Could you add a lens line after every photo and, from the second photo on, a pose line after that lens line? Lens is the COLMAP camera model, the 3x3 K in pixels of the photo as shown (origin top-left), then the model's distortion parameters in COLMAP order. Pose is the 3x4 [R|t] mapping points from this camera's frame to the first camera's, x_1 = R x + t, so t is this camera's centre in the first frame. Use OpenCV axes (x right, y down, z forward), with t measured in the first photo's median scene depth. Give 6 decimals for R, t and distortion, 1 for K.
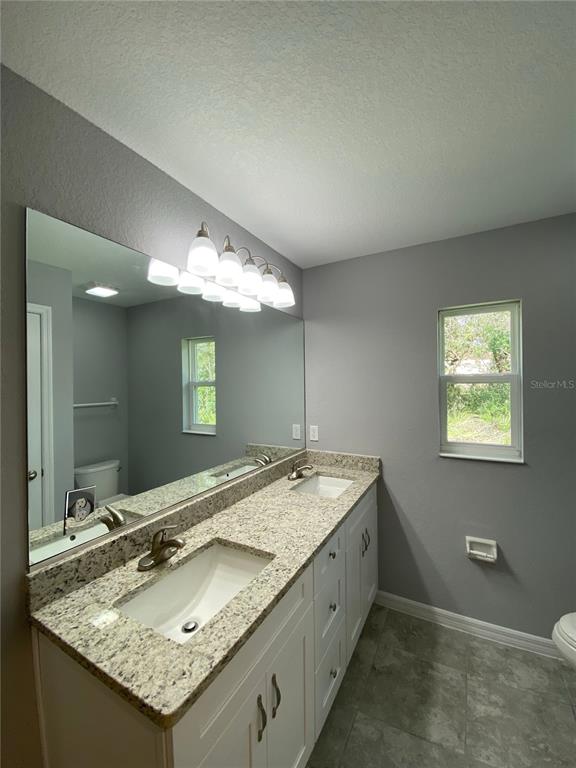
lens RADIAL K [[313.2, 0, 288.0], [0, 313.2, 384.0], [0, 0, 1]] dist [0.029177, -0.022570]
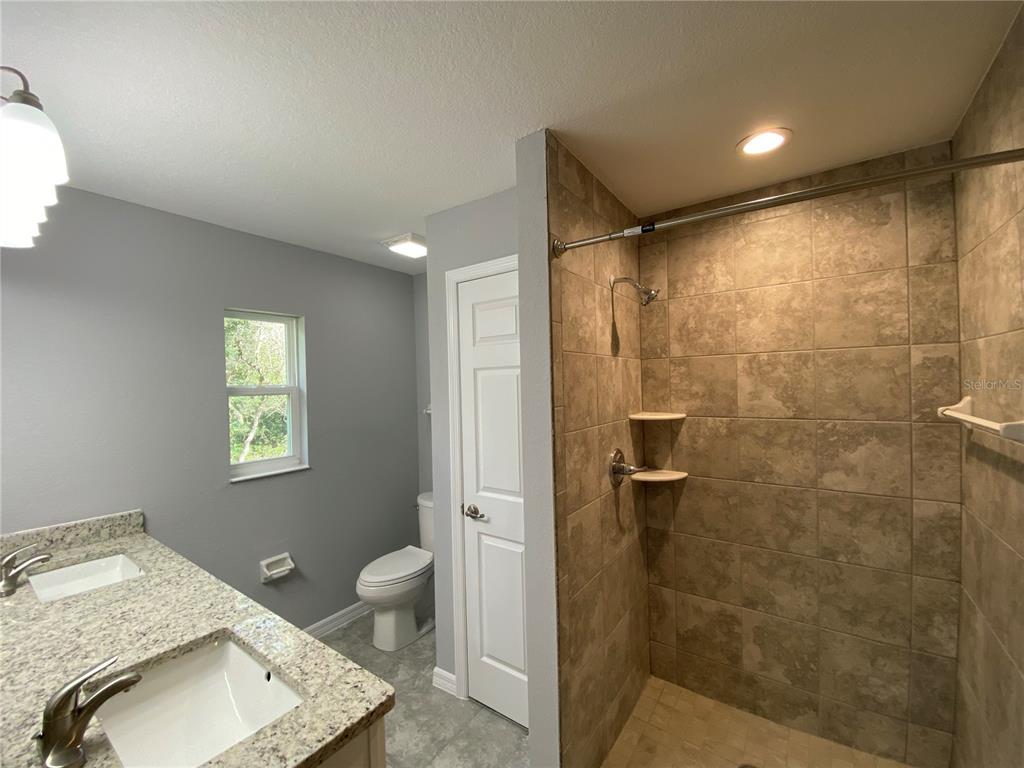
lens RADIAL K [[413.4, 0, 509.8], [0, 413.4, 388.2], [0, 0, 1]] dist [0.030142, -0.023379]
pose [[0.117970, 0.001462, 0.993016, -0.588018], [0.029936, 0.999539, -0.005028, 0.004031], [-0.992566, 0.030320, 0.117872, 0.129172]]
